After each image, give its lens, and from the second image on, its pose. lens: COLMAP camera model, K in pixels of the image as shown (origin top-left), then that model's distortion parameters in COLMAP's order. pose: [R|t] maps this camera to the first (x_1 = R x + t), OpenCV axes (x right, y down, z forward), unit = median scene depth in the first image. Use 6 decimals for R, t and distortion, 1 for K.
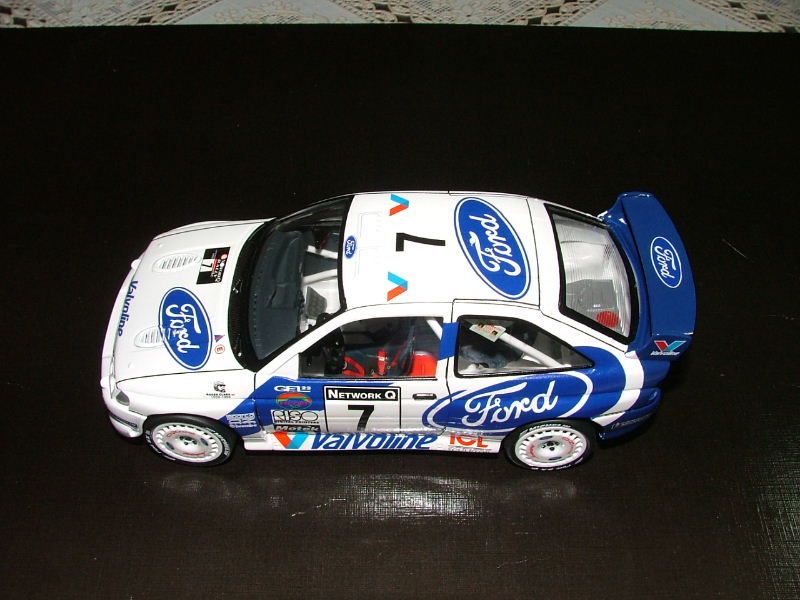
lens RADIAL K [[876.5, 0, 400.0], [0, 876.5, 300.0], [0, 0, 1]] dist [-0.183638, 0.003611]
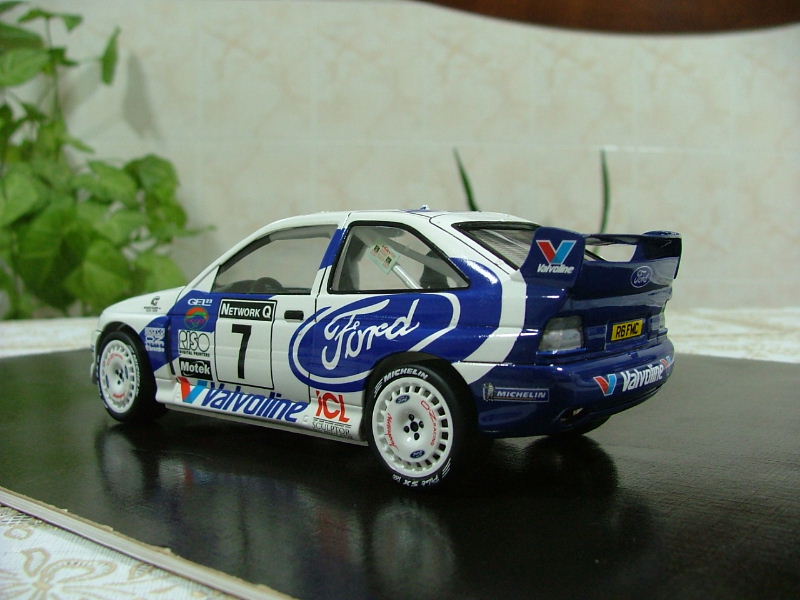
lens RADIAL K [[876.5, 0, 400.0], [0, 876.5, 300.0], [0, 0, 1]] dist [-0.183638, 0.003611]
pose [[0.792211, 0.036711, -0.609142, 0.630128], [-0.462177, 0.687909, -0.559619, 0.529823], [0.398490, 0.724868, 0.561936, 0.544373]]
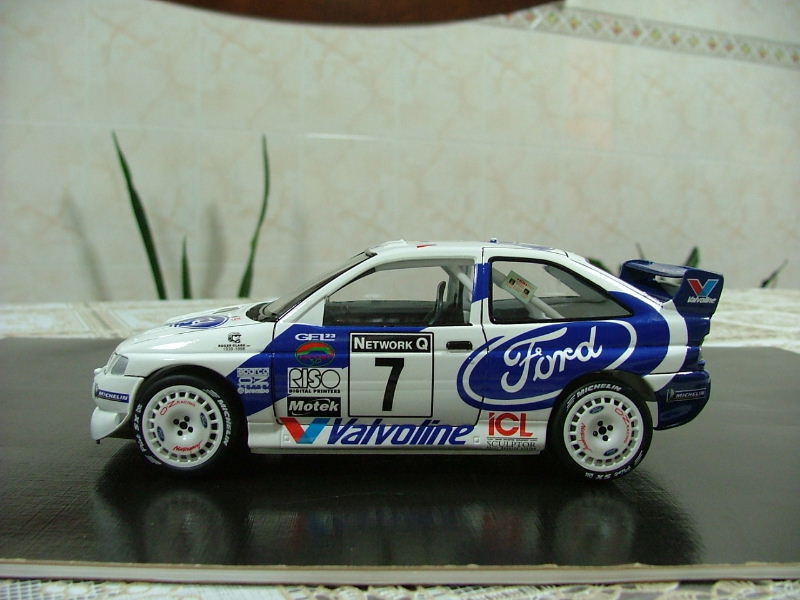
lens RADIAL K [[961.5, 0, 400.0], [0, 961.5, 300.0], [0, 0, 1]] dist [-0.211298, -0.005111]
pose [[0.998350, 0.011911, 0.056181, -0.090795], [0.030392, 0.720465, -0.692825, 0.767840], [-0.048729, 0.693389, 0.718914, 0.243789]]
